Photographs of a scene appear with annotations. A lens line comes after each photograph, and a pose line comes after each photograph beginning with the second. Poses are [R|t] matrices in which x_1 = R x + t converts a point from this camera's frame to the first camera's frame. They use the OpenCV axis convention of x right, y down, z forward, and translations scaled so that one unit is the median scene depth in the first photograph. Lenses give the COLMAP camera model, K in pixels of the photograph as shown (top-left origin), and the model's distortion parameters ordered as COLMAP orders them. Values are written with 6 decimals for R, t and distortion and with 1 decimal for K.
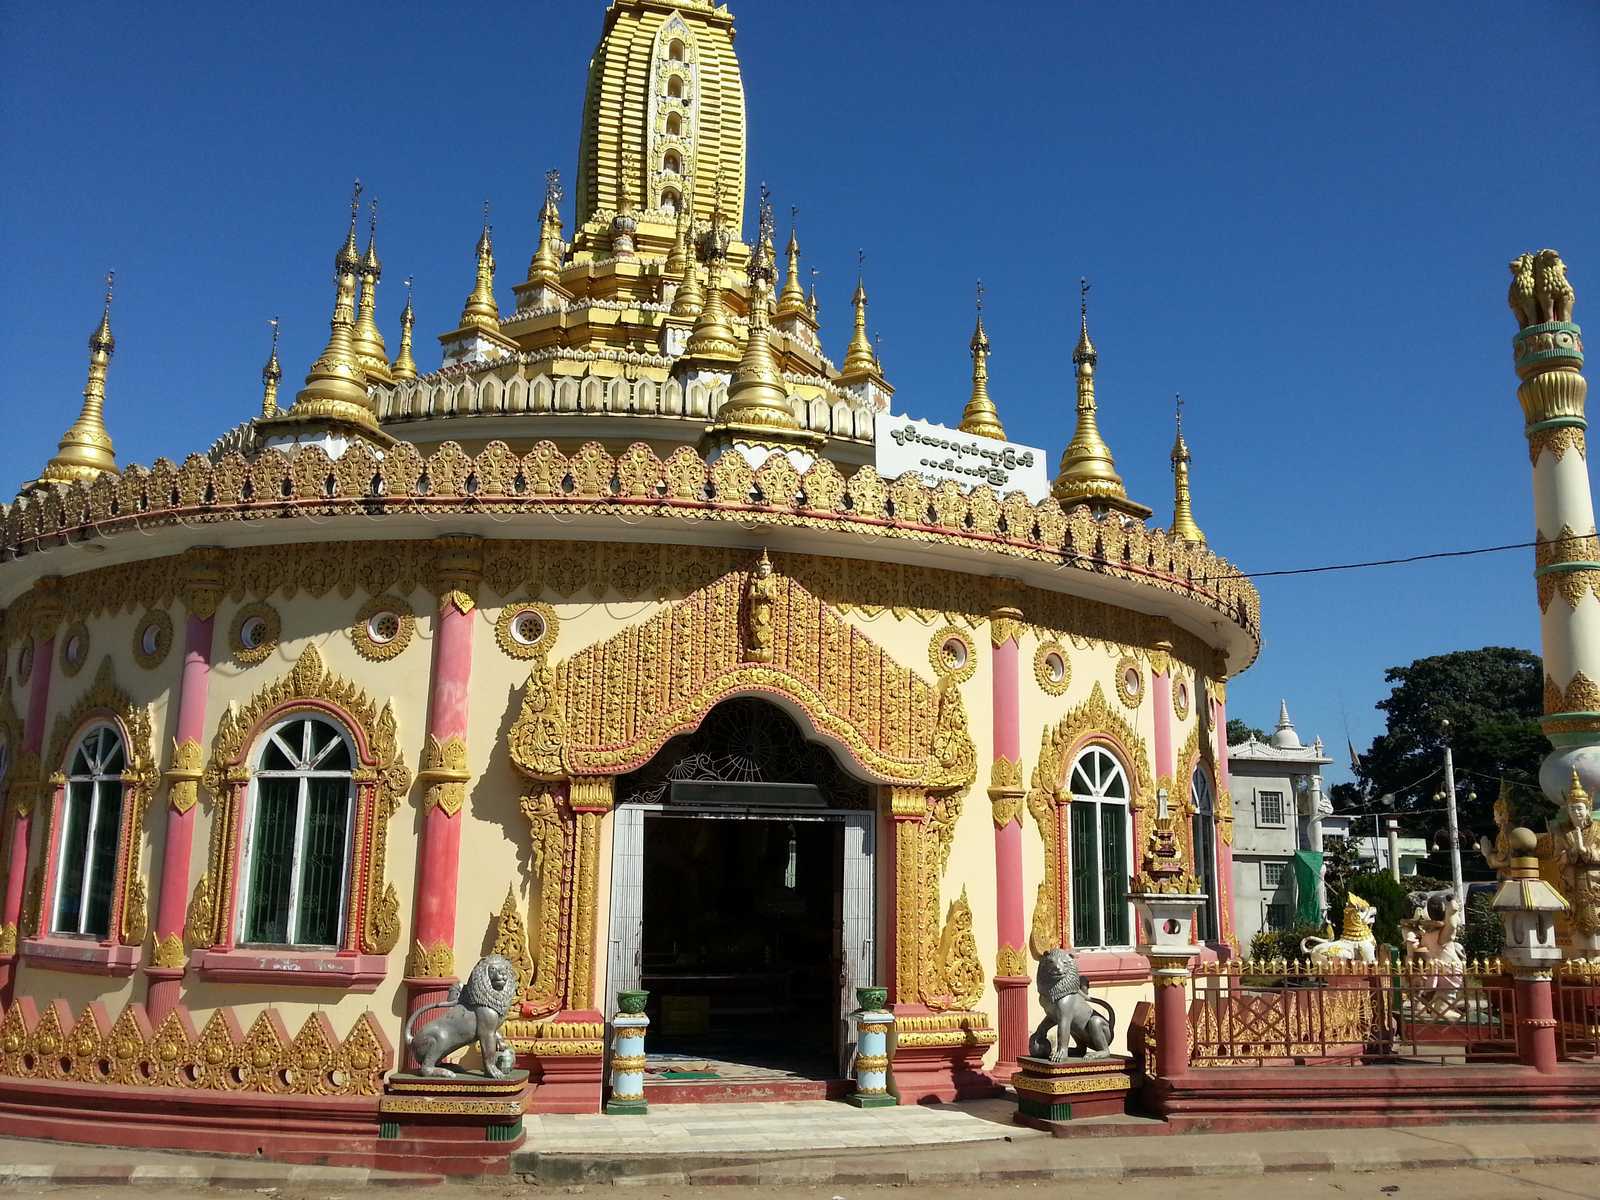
lens RADIAL K [[1287.7, 0, 861.7], [0, 1287.7, 596.3], [0, 0, 1]] dist [0.022248, -0.086762]
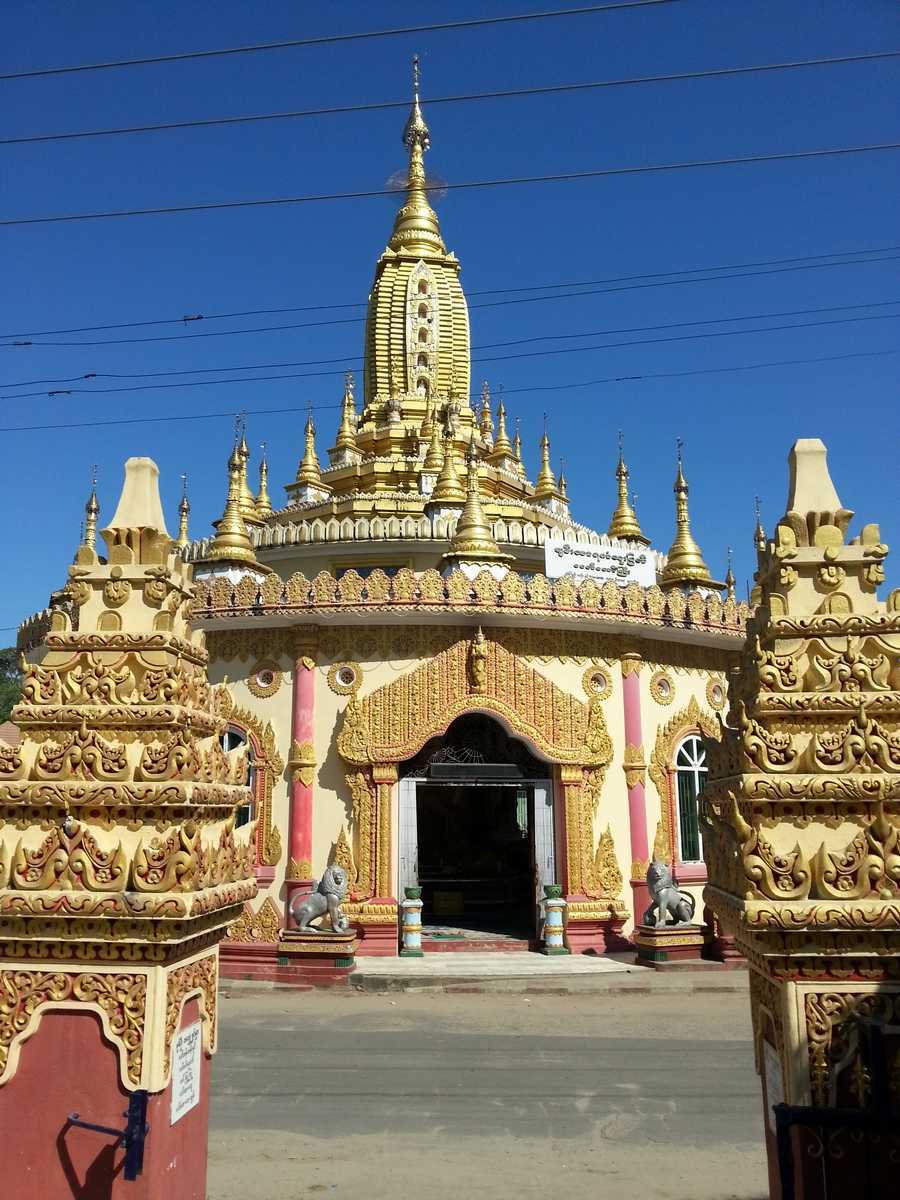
lens RADIAL K [[965.8, 0, 450.0], [0, 965.8, 600.0], [0, 0, 1]] dist [0.022248, -0.086762]
pose [[0.989098, -0.040883, -0.141469, 0.066756], [0.040580, 0.999164, -0.005025, -0.065819], [0.141556, -0.000771, 0.989930, -0.261712]]
